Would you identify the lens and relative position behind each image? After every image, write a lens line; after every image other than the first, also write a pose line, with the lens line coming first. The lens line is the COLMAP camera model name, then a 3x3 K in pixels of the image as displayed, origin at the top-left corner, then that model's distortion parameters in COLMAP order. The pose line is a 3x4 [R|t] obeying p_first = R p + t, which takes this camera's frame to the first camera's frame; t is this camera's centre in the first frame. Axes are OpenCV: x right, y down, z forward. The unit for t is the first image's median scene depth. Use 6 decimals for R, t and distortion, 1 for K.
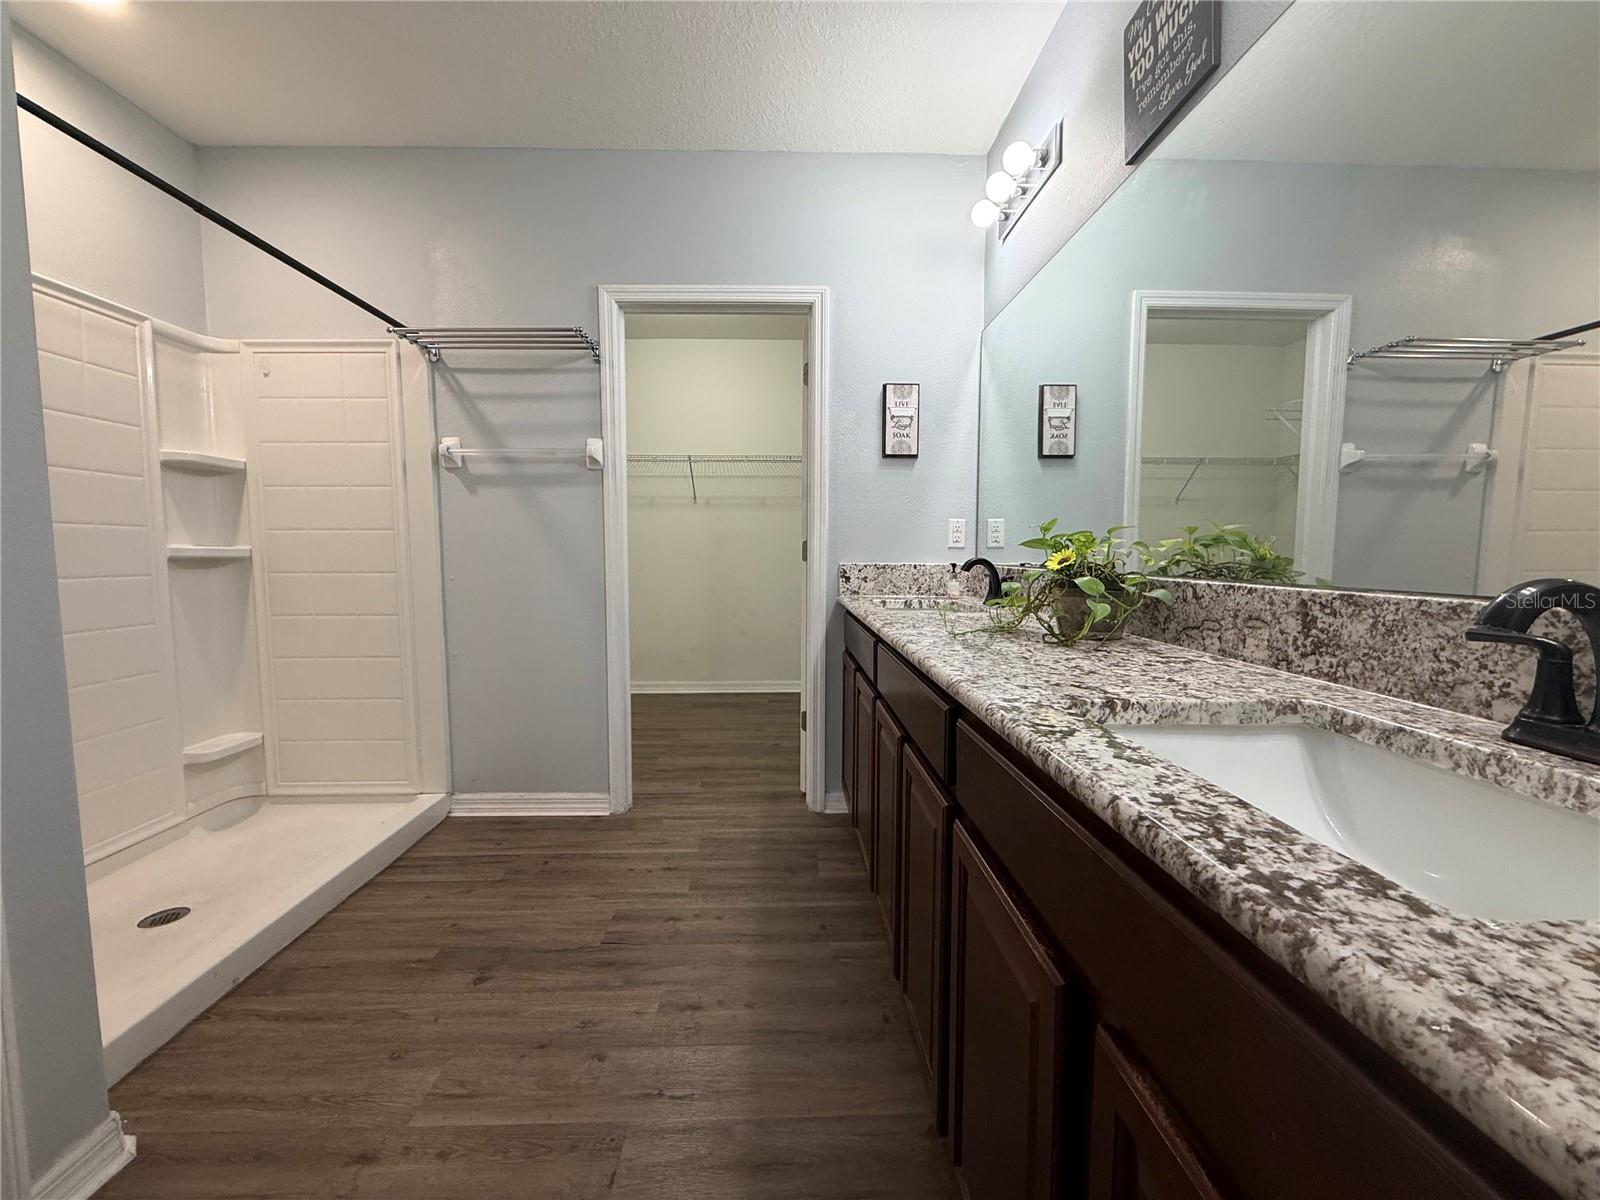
lens RADIAL K [[636.6, 0, 799.2], [0, 636.6, 599.7], [0, 0, 1]] dist [-0.001156, 0.000015]
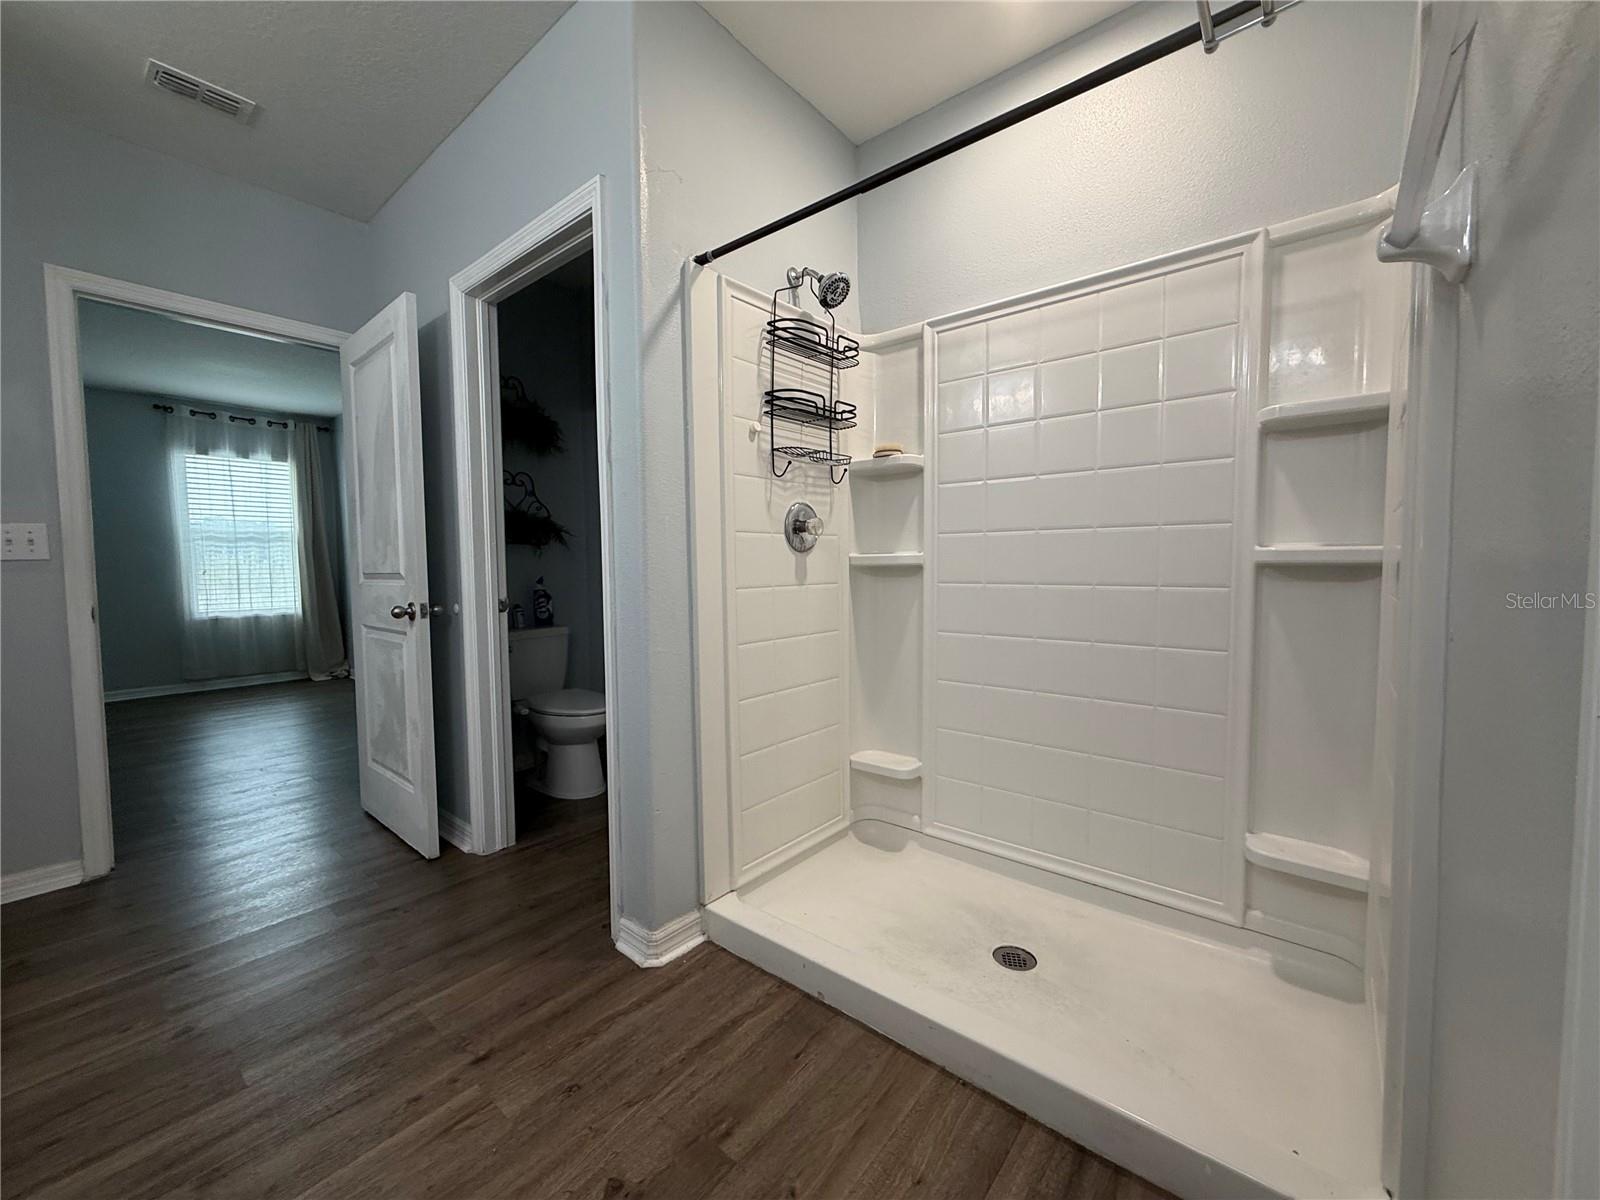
lens RADIAL K [[636.6, 0, 793.2], [0, 636.6, 594.3], [0, 0, 1]] dist [-0.001156, 0.000015]
pose [[-0.667560, 0.050558, -0.742837, -0.145275], [-0.044898, 0.993143, 0.107943, -0.113031], [0.743201, 0.105410, -0.660713, 1.445725]]
